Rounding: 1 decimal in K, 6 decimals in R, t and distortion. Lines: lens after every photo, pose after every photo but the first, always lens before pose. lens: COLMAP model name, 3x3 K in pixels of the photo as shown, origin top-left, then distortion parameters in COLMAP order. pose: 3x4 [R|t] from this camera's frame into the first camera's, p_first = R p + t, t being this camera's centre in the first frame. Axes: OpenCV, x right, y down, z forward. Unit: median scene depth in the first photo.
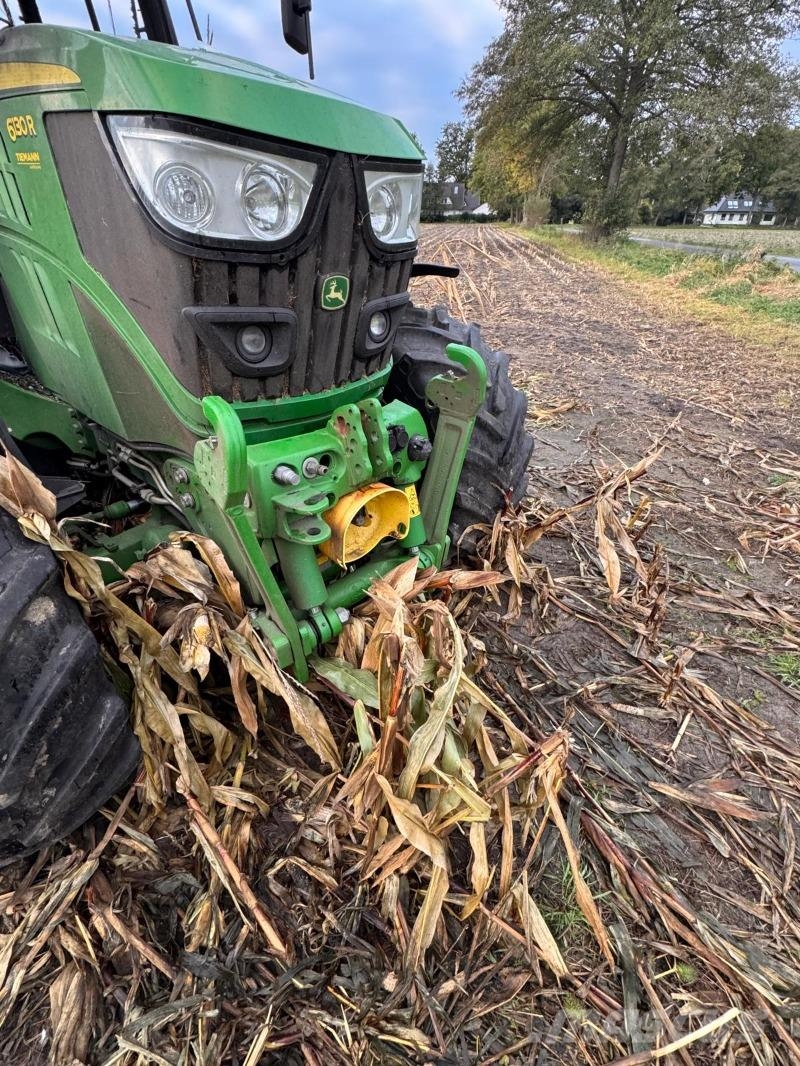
lens RADIAL K [[494.4, 0, 397.2], [0, 494.4, 534.6], [0, 0, 1]] dist [-0.002656, -0.000829]
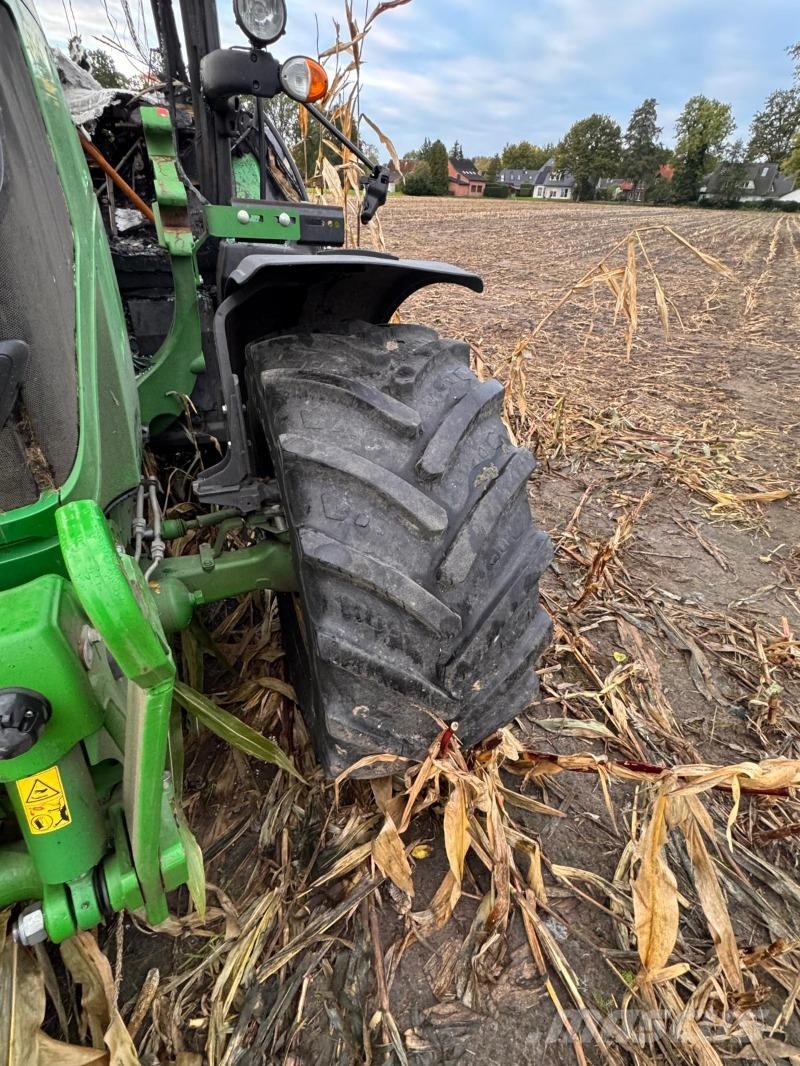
lens RADIAL K [[494.4, 0, 400.7], [0, 494.4, 534.8], [0, 0, 1]] dist [-0.002656, -0.000829]
pose [[0.904160, 0.261702, -0.337647, 0.512606], [-0.251894, 0.964968, 0.073396, -0.518679], [0.345027, 0.018689, 0.938407, 0.864776]]
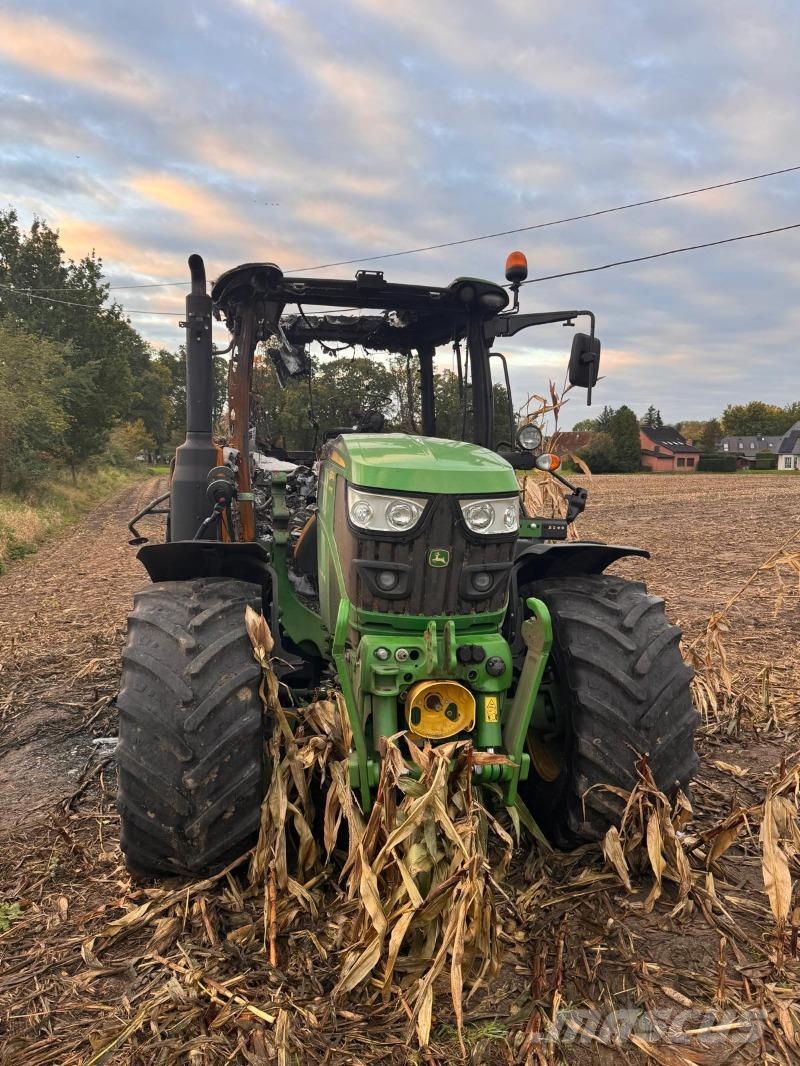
lens RADIAL K [[858.7, 0, 393.9], [0, 858.7, 536.0], [0, 0, 1]] dist [0.040635, -0.038905]
pose [[0.801067, 0.043461, -0.596995, 1.418482], [-0.321189, 0.872826, -0.367441, 0.546203], [0.505103, 0.486093, 0.713151, -1.153501]]
